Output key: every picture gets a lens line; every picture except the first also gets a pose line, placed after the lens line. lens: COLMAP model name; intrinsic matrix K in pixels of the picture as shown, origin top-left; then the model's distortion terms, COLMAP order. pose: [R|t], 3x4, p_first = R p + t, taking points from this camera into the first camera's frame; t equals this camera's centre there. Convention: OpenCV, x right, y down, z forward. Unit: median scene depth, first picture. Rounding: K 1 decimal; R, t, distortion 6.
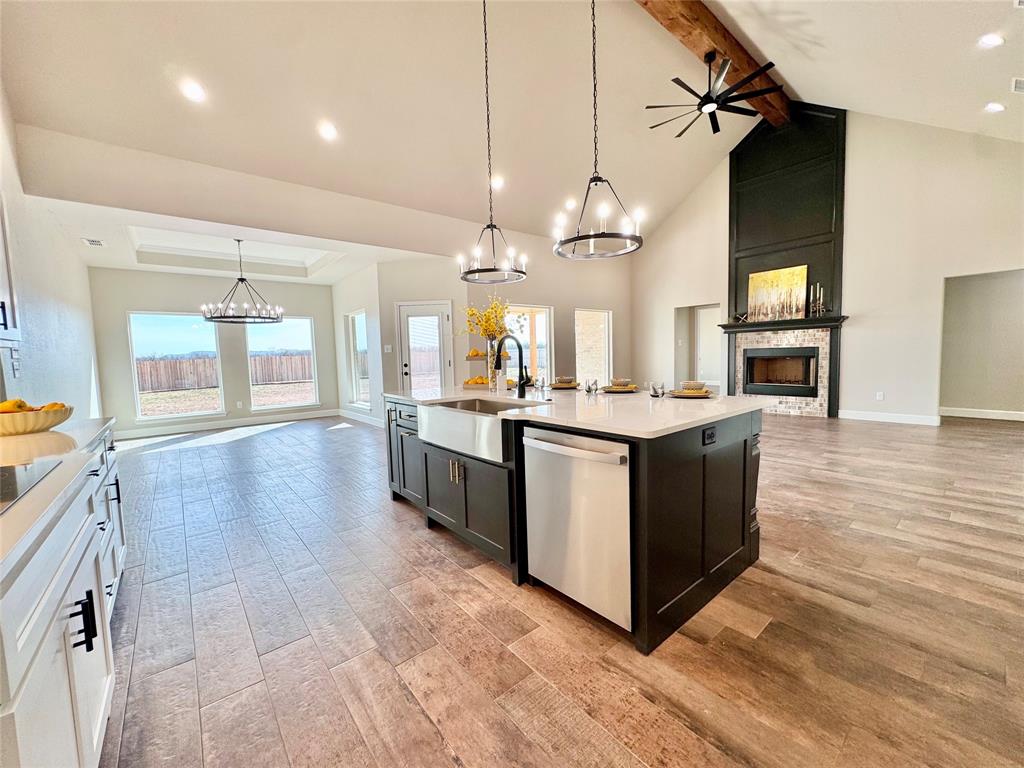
lens RADIAL K [[409.2, 0, 512.0], [0, 409.2, 384.0], [0, 0, 1]] dist [-0.008039, -0.000133]
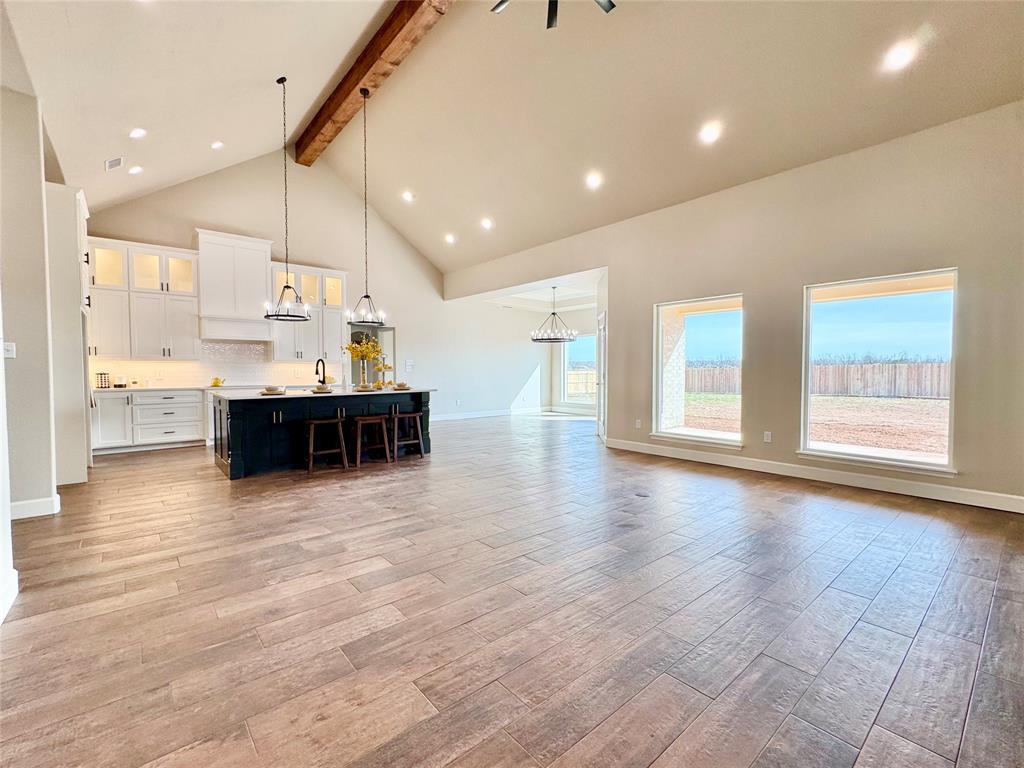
lens RADIAL K [[452.2, 0, 509.5], [0, 452.2, 386.3], [0, 0, 1]] dist [0.000151, 0.000089]
pose [[0.005709, 0.066938, -0.997741, 0.890717], [-0.073613, 0.995078, 0.066338, -0.079143], [0.997271, 0.073068, 0.010609, 0.744530]]
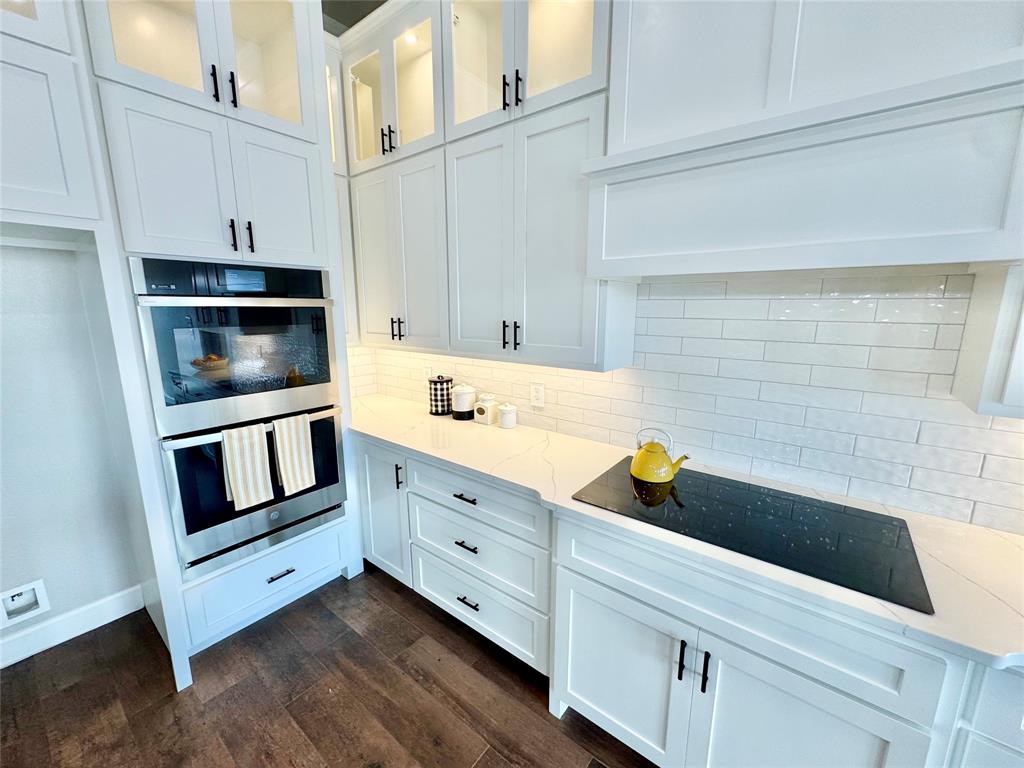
lens RADIAL K [[410.2, 0, 512.0], [0, 410.2, 384.0], [0, 0, 1]] dist [-0.004421, -0.000087]
pose [[-0.976689, 0.065307, -0.204486, -0.054977], [0.009528, 0.964848, 0.262636, -0.071228], [0.214450, 0.254566, -0.942978, 0.257613]]
